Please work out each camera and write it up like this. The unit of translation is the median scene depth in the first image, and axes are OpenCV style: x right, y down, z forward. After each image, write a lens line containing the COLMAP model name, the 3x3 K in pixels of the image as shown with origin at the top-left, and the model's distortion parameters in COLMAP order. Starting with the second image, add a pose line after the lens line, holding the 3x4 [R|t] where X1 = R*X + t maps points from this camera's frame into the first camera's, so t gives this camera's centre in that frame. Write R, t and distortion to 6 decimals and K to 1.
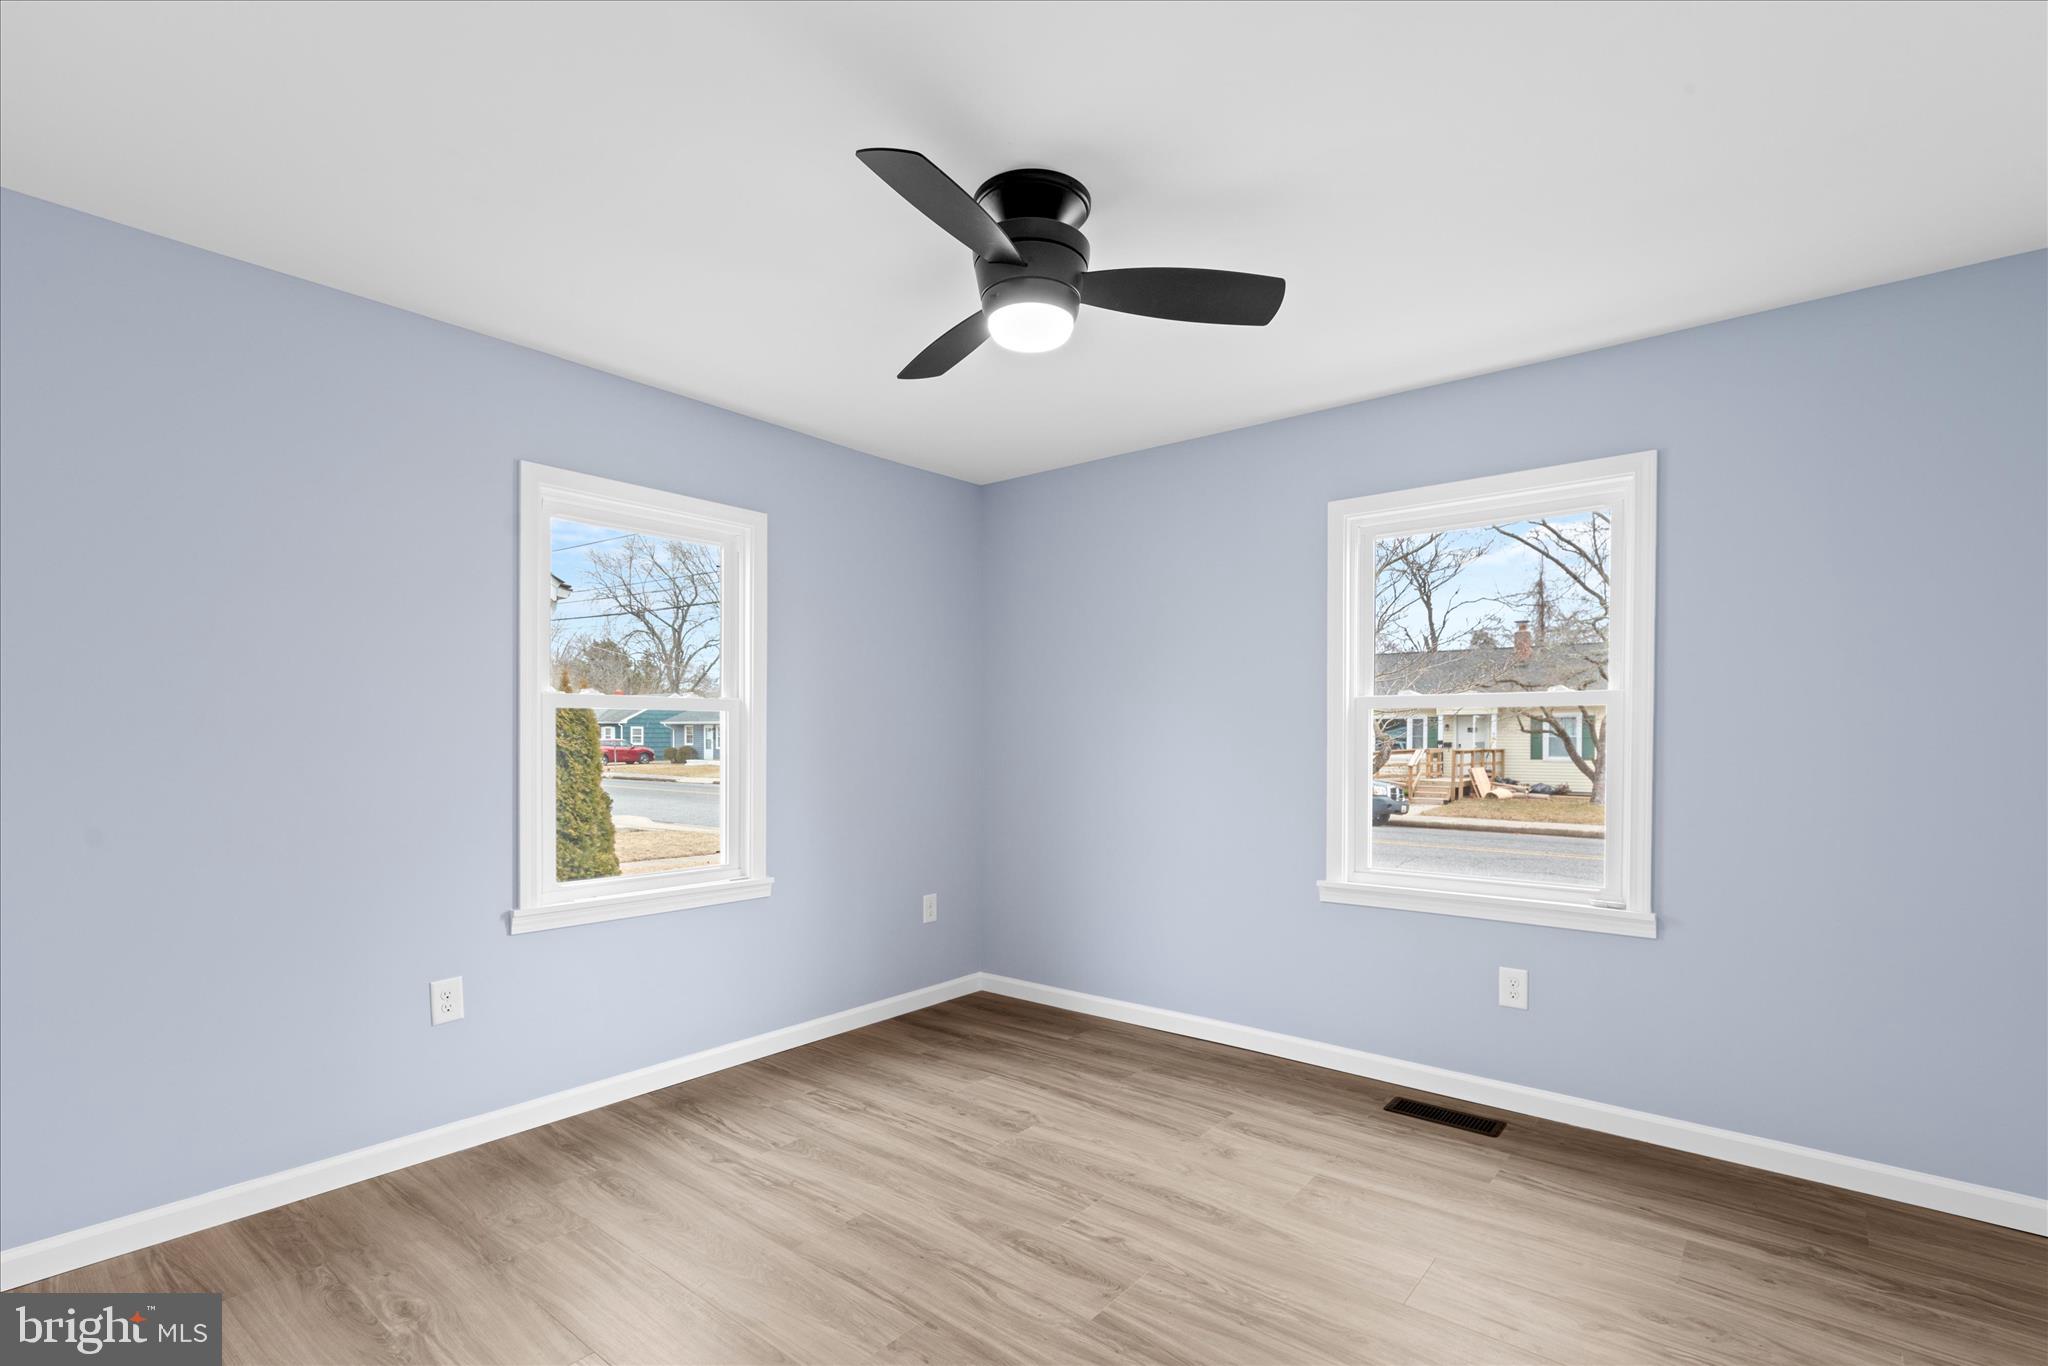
lens RADIAL K [[945.9, 0, 1030.0], [0, 945.9, 696.1], [0, 0, 1]] dist [0.003358, -0.000226]
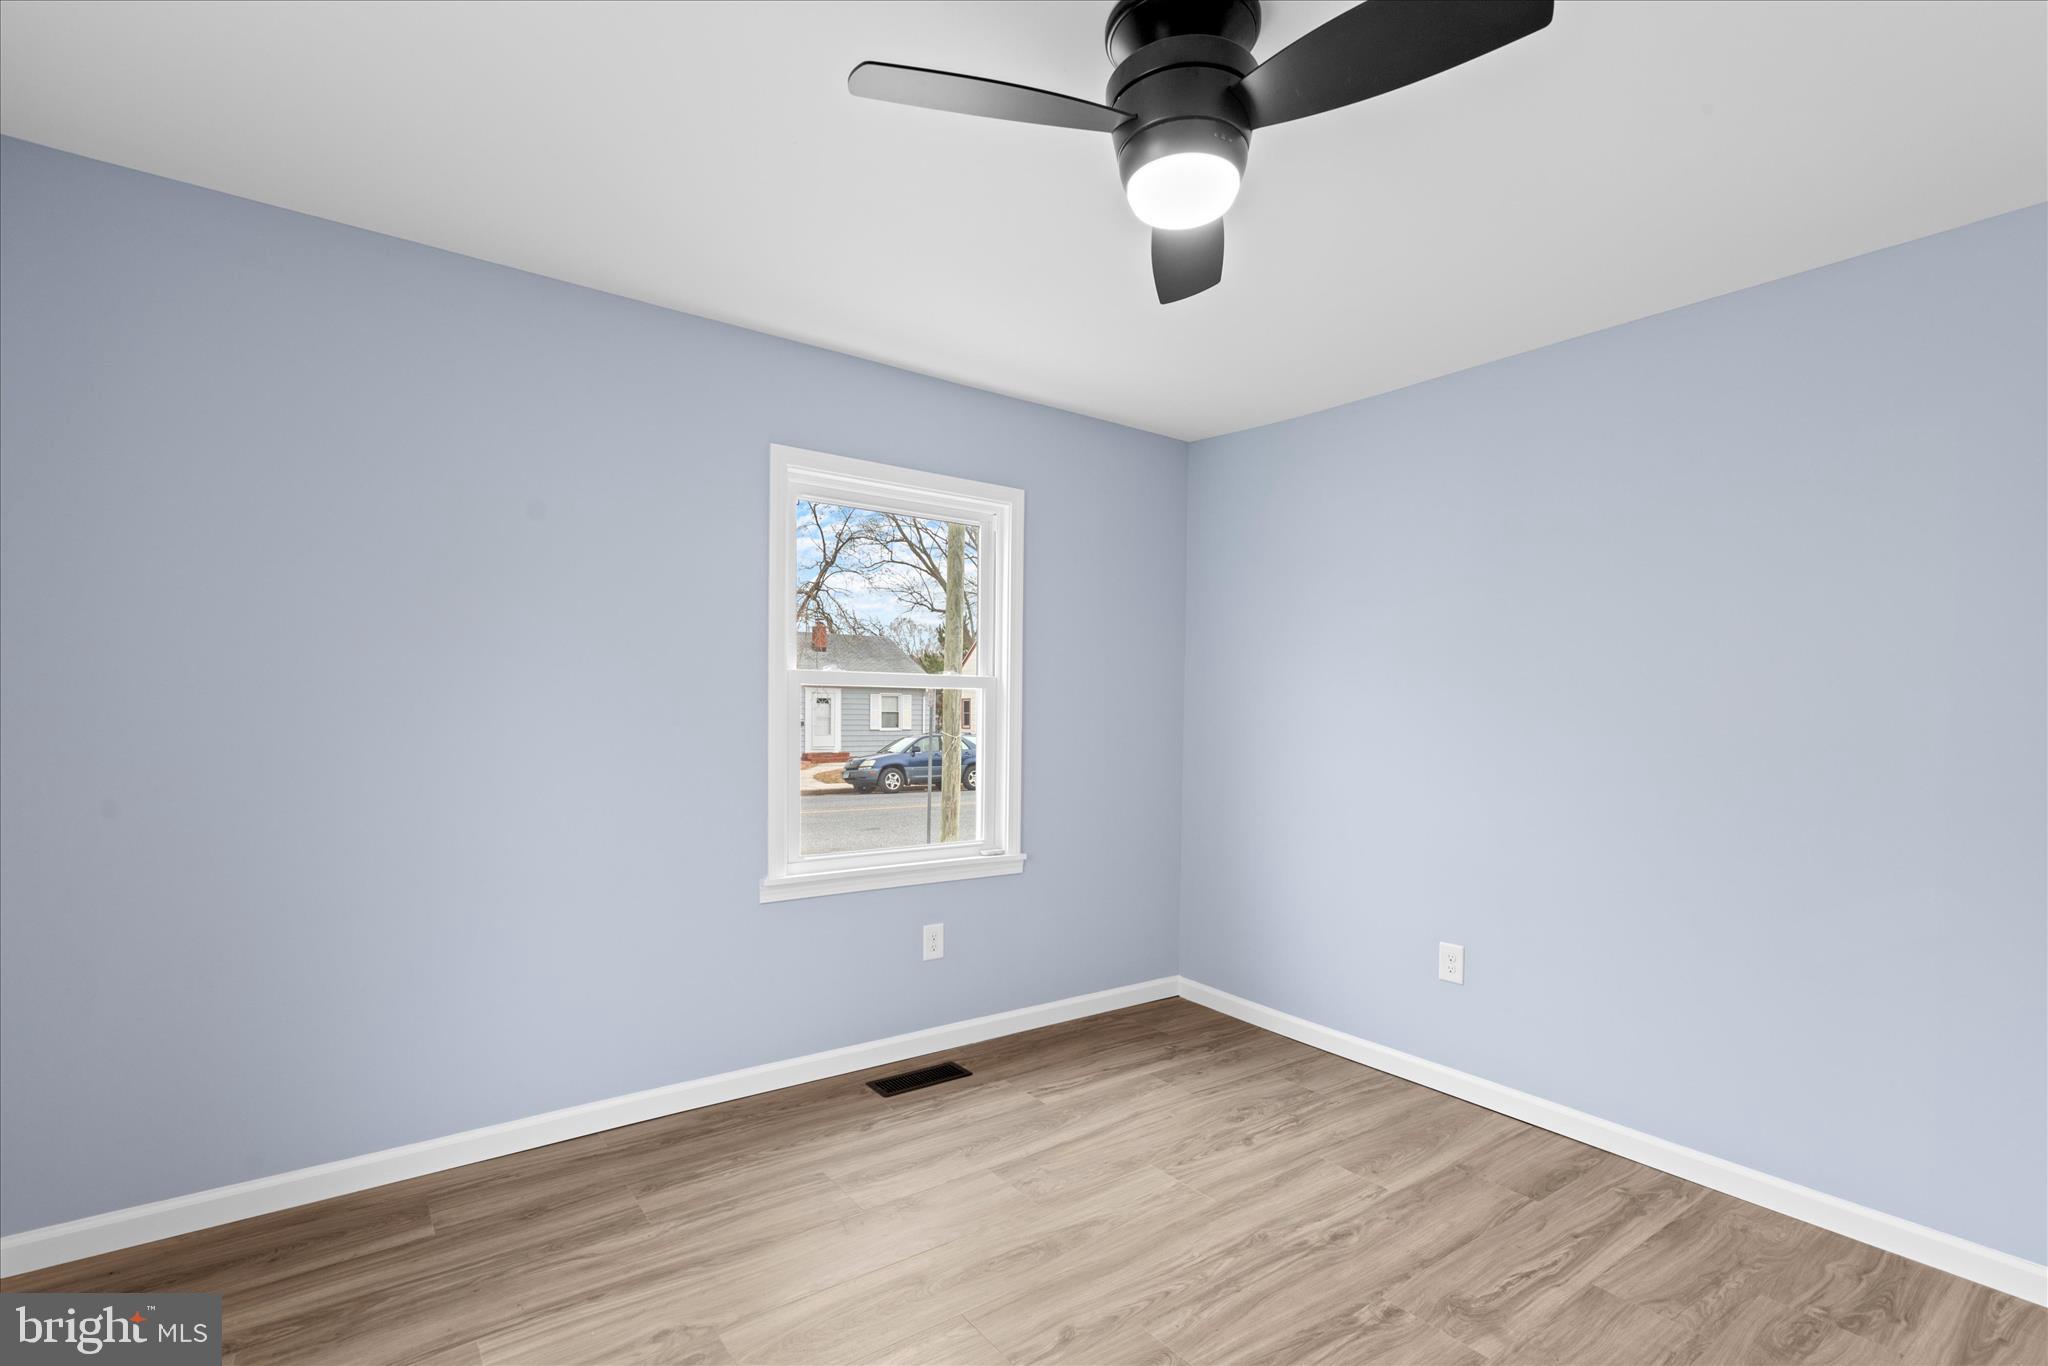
lens RADIAL K [[945.9, 0, 1030.0], [0, 945.9, 696.1], [0, 0, 1]] dist [0.003358, -0.000226]
pose [[0.248759, 0.011887, 0.968493, -0.539012], [-0.053571, 0.998563, 0.001504, 0.013633], [-0.967083, -0.052258, 0.249038, 0.632640]]
